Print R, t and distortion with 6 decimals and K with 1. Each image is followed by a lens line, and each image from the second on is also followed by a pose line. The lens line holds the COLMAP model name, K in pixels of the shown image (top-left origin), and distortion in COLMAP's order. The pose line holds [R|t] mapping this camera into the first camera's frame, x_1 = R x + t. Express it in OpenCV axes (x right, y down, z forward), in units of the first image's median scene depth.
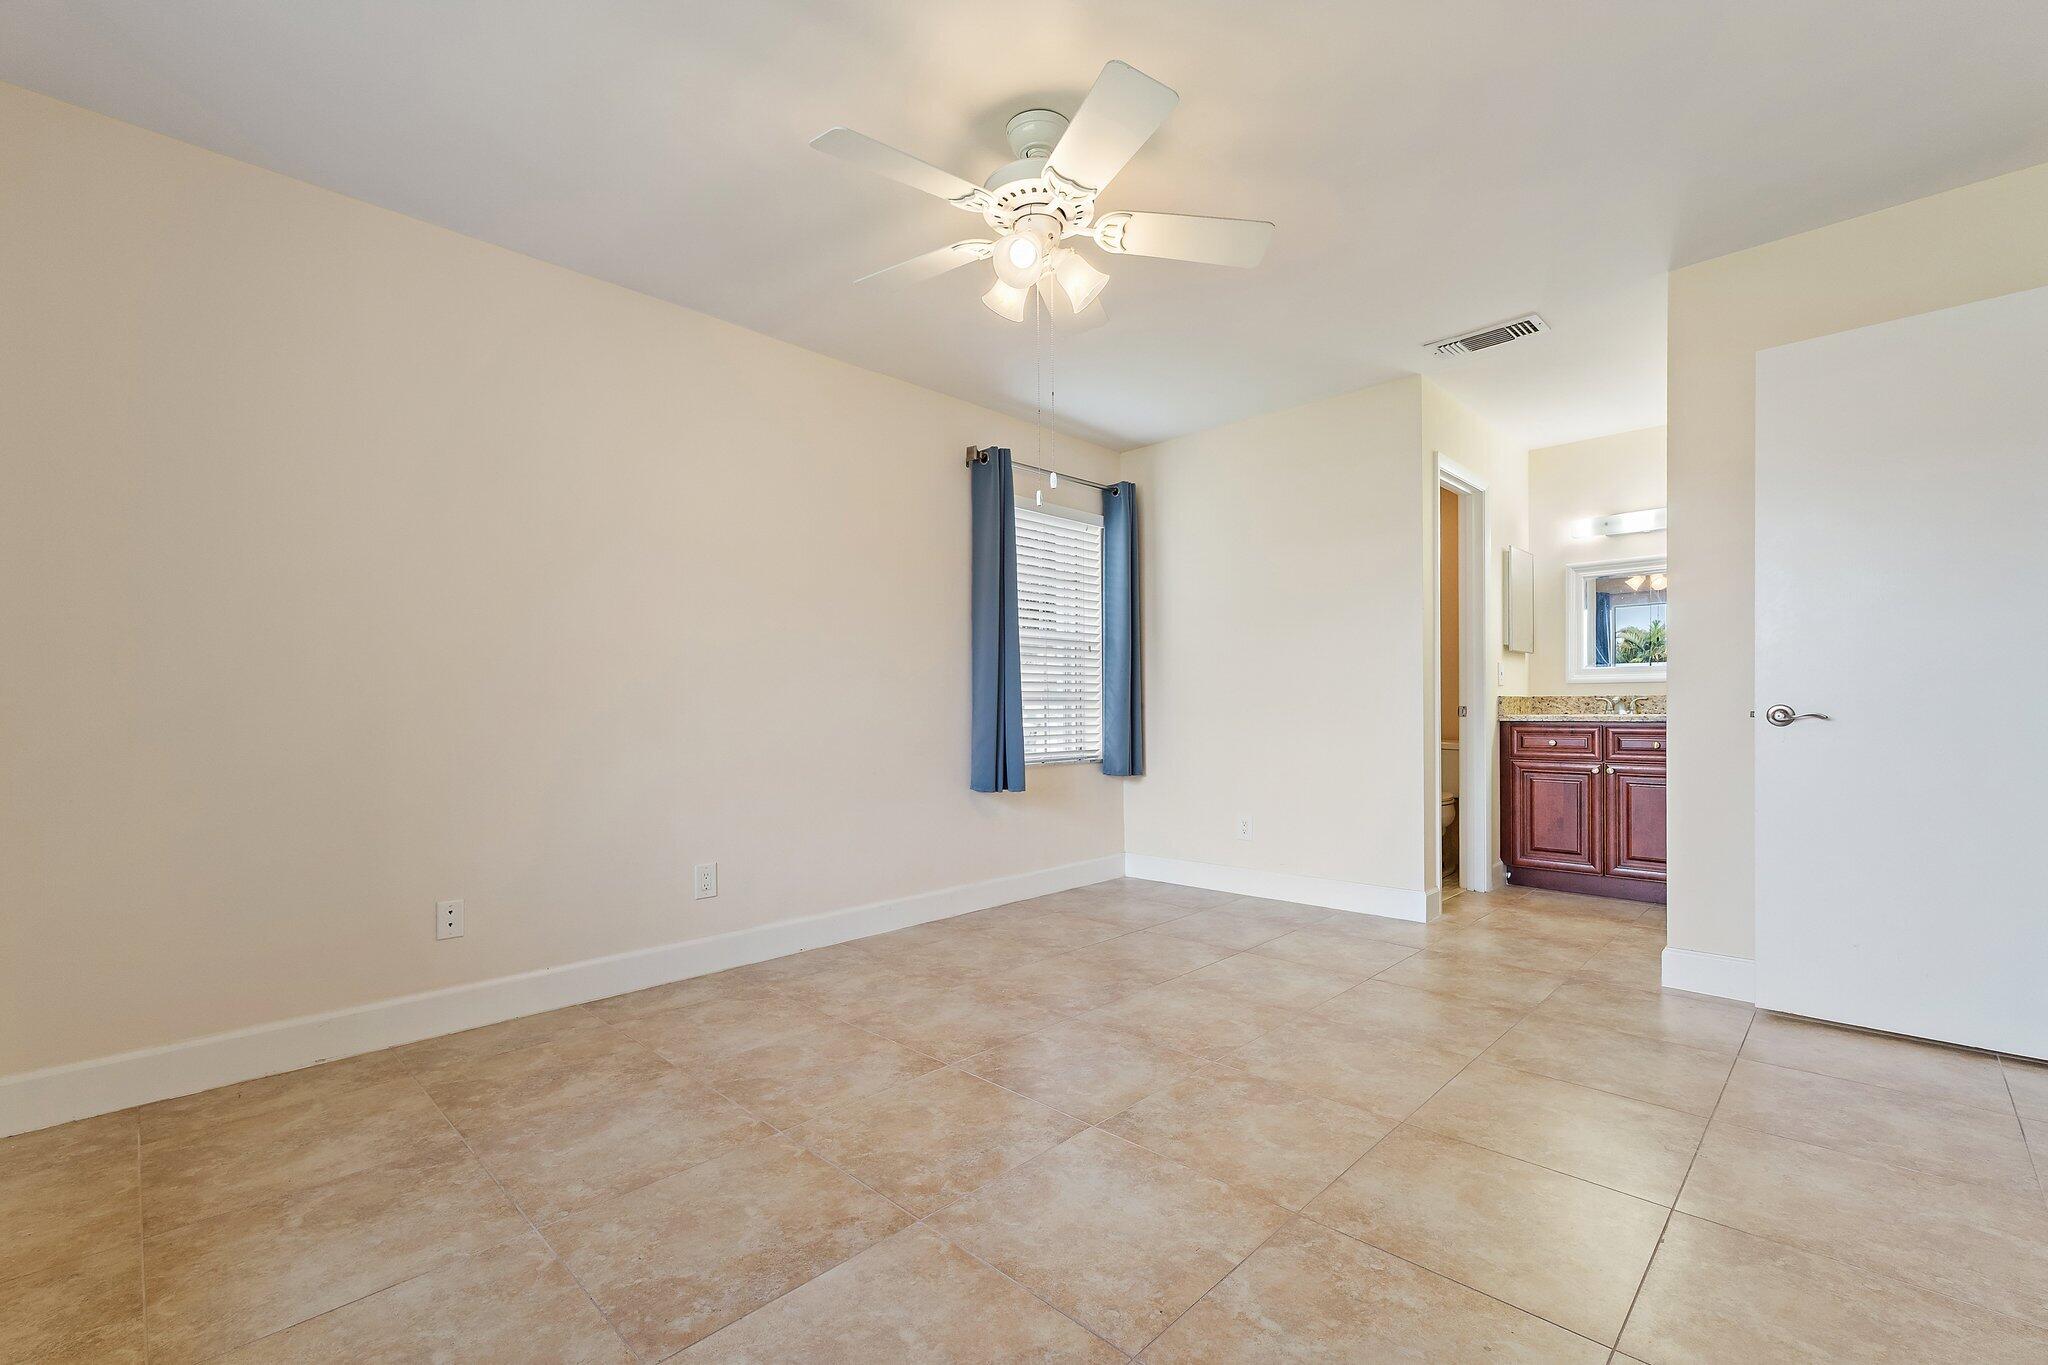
lens RADIAL K [[865.4, 0, 1034.2], [0, 865.4, 712.1], [0, 0, 1]] dist [0.001459, 0.000067]
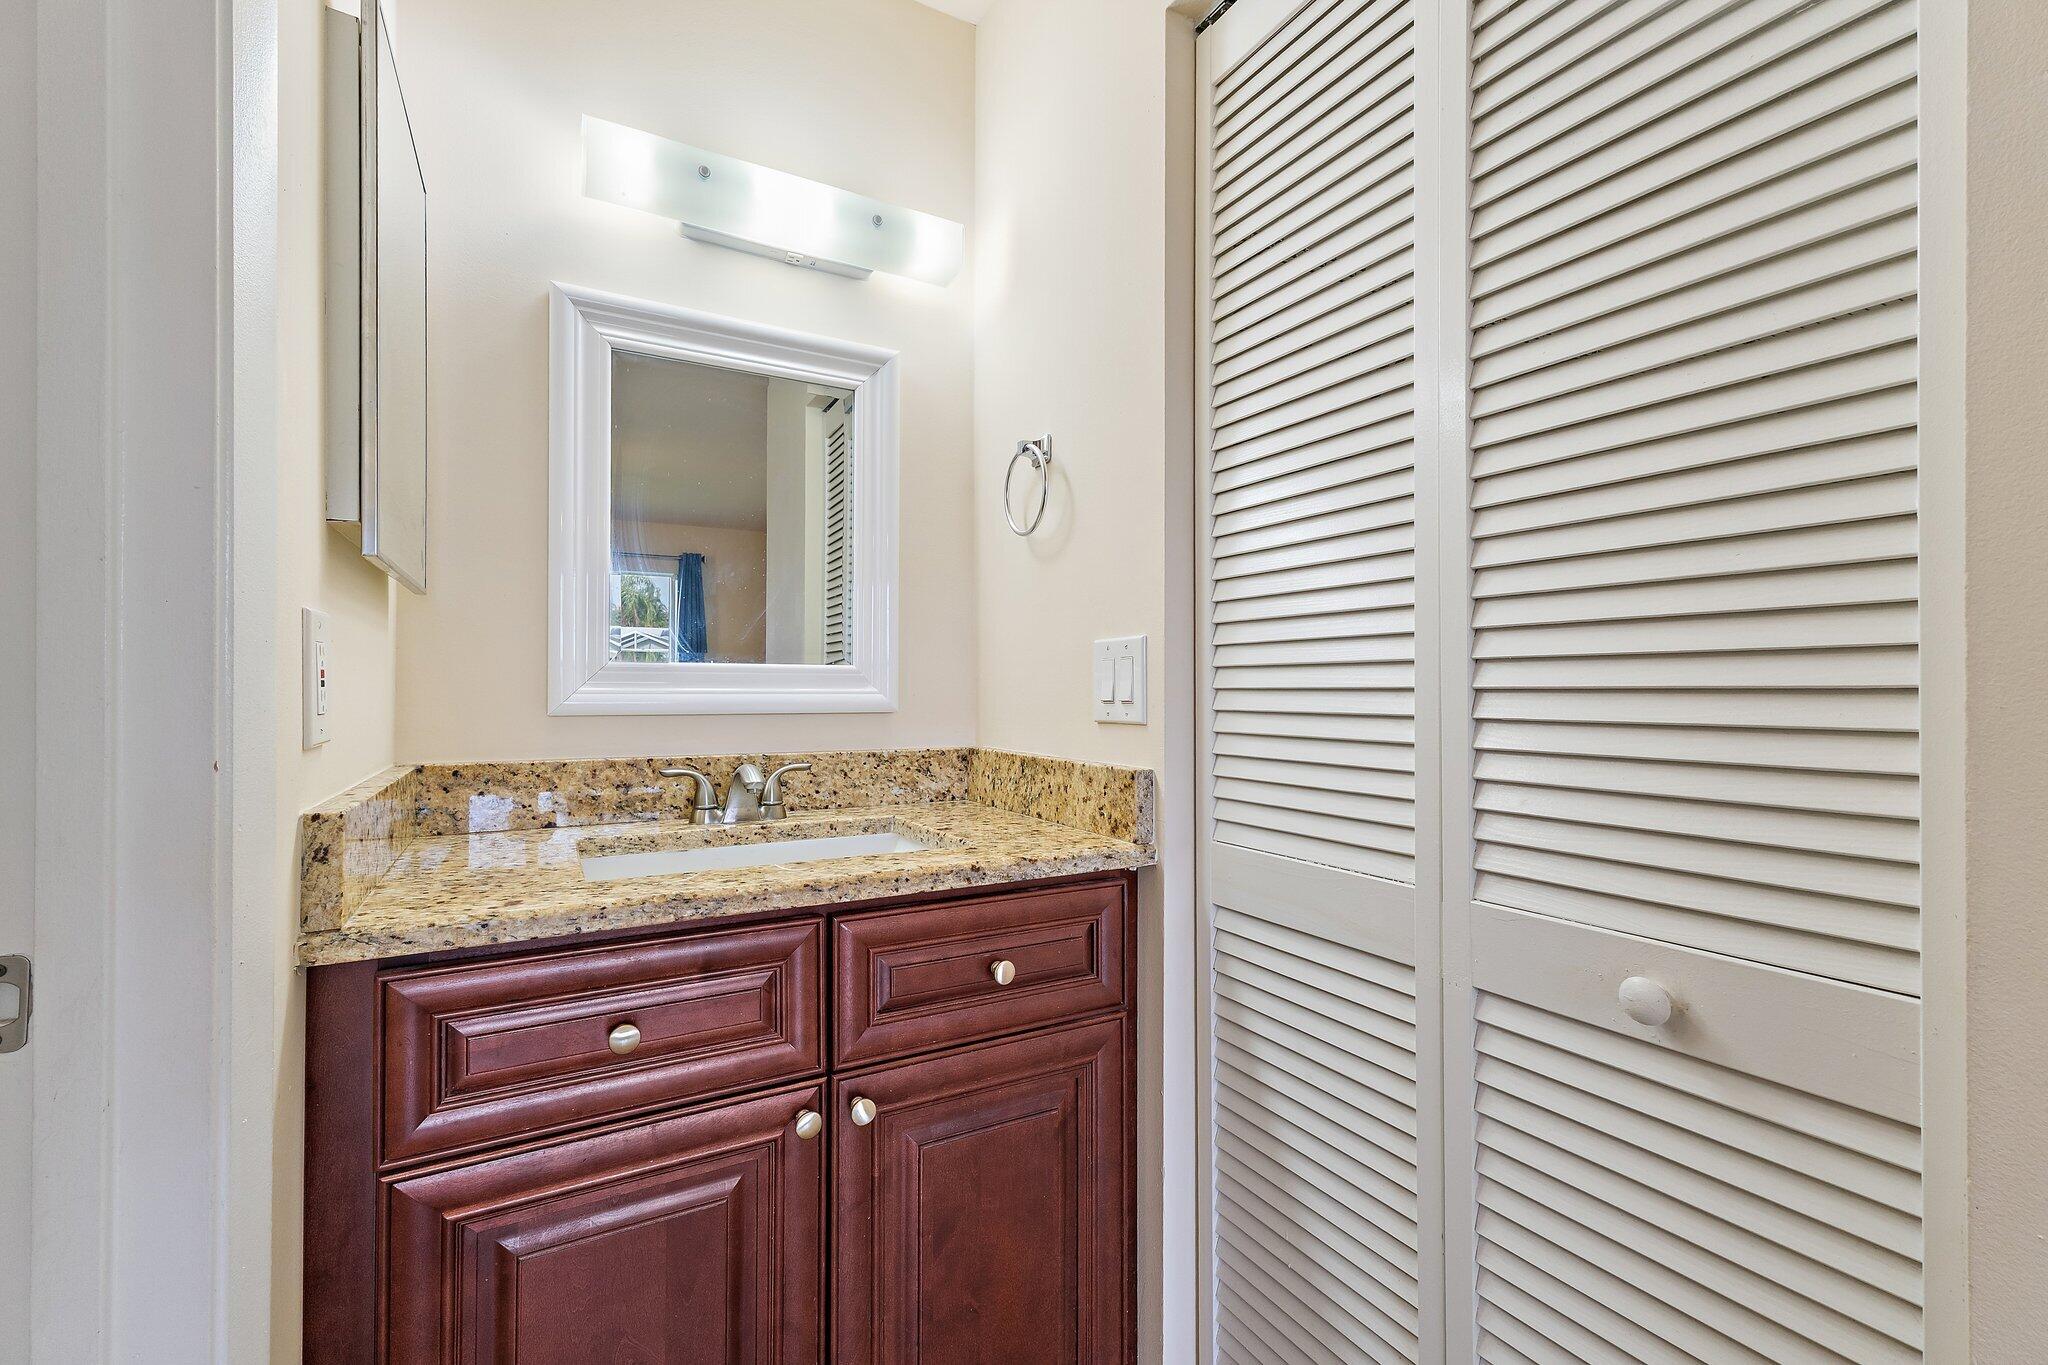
lens RADIAL K [[861.0, 0, 1021.3], [0, 861.0, 702.6], [0, 0, 1]] dist [0.014270, 0.000120]
pose [[0.304162, -0.007072, 0.952594, 0.424273], [0.006230, 0.999966, 0.005434, -0.040161], [-0.952600, 0.004282, 0.304195, 0.823923]]
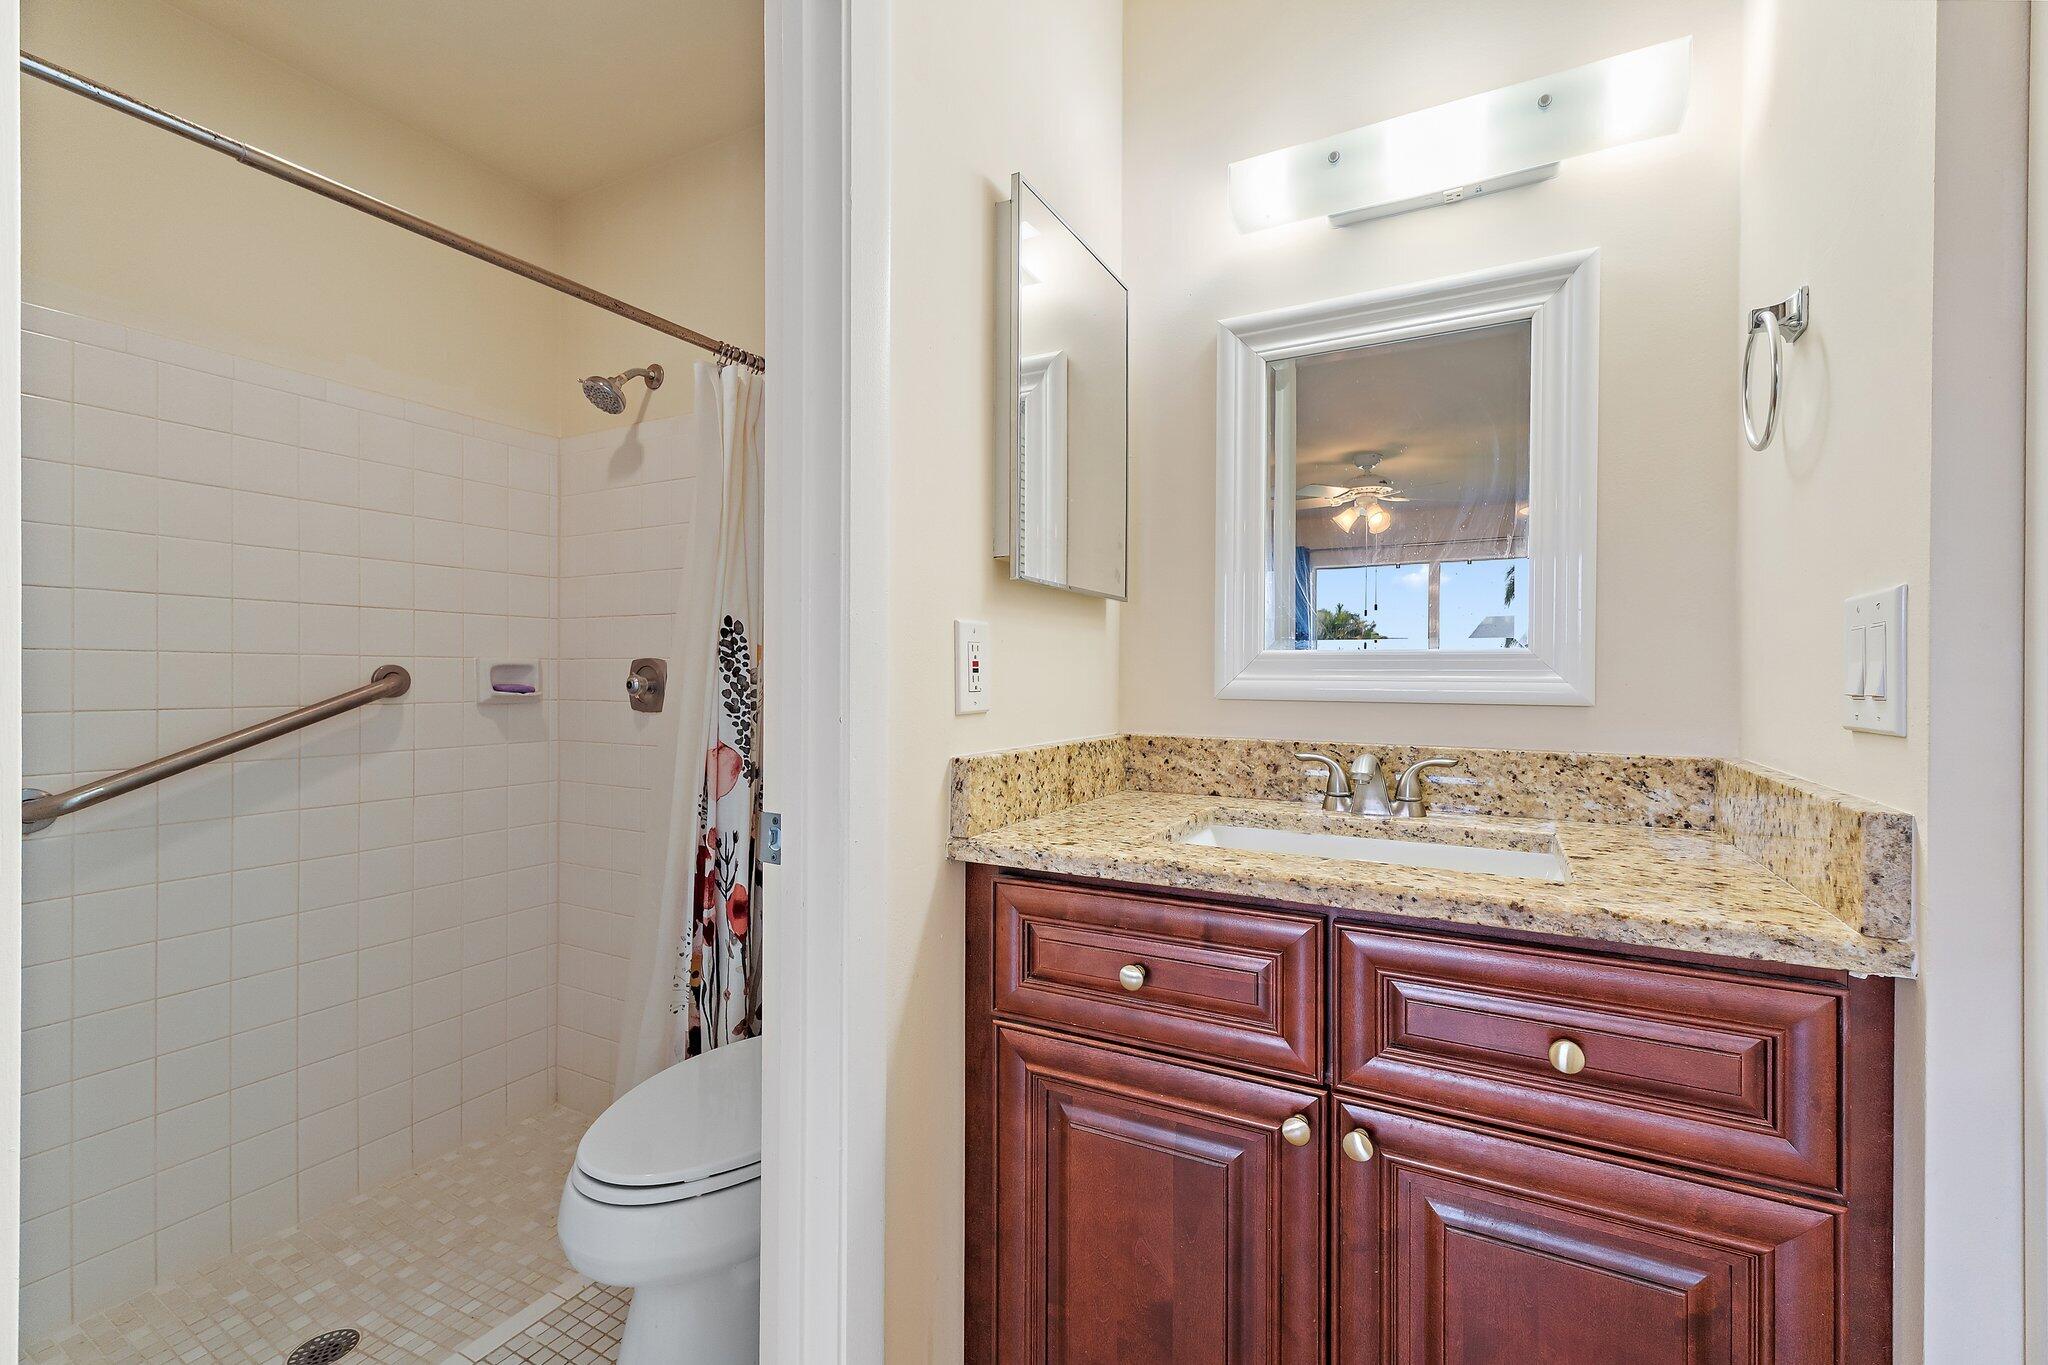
lens RADIAL K [[871.5, 0, 1024.0], [0, 871.5, 682.5], [0, 0, 1]] dist [0.008756, 0.000017]
pose [[0.962407, 0.007477, 0.271510, 0.490747], [-0.007306, 0.999972, -0.001637, -0.040232], [-0.271515, -0.000408, 0.962434, 0.759247]]
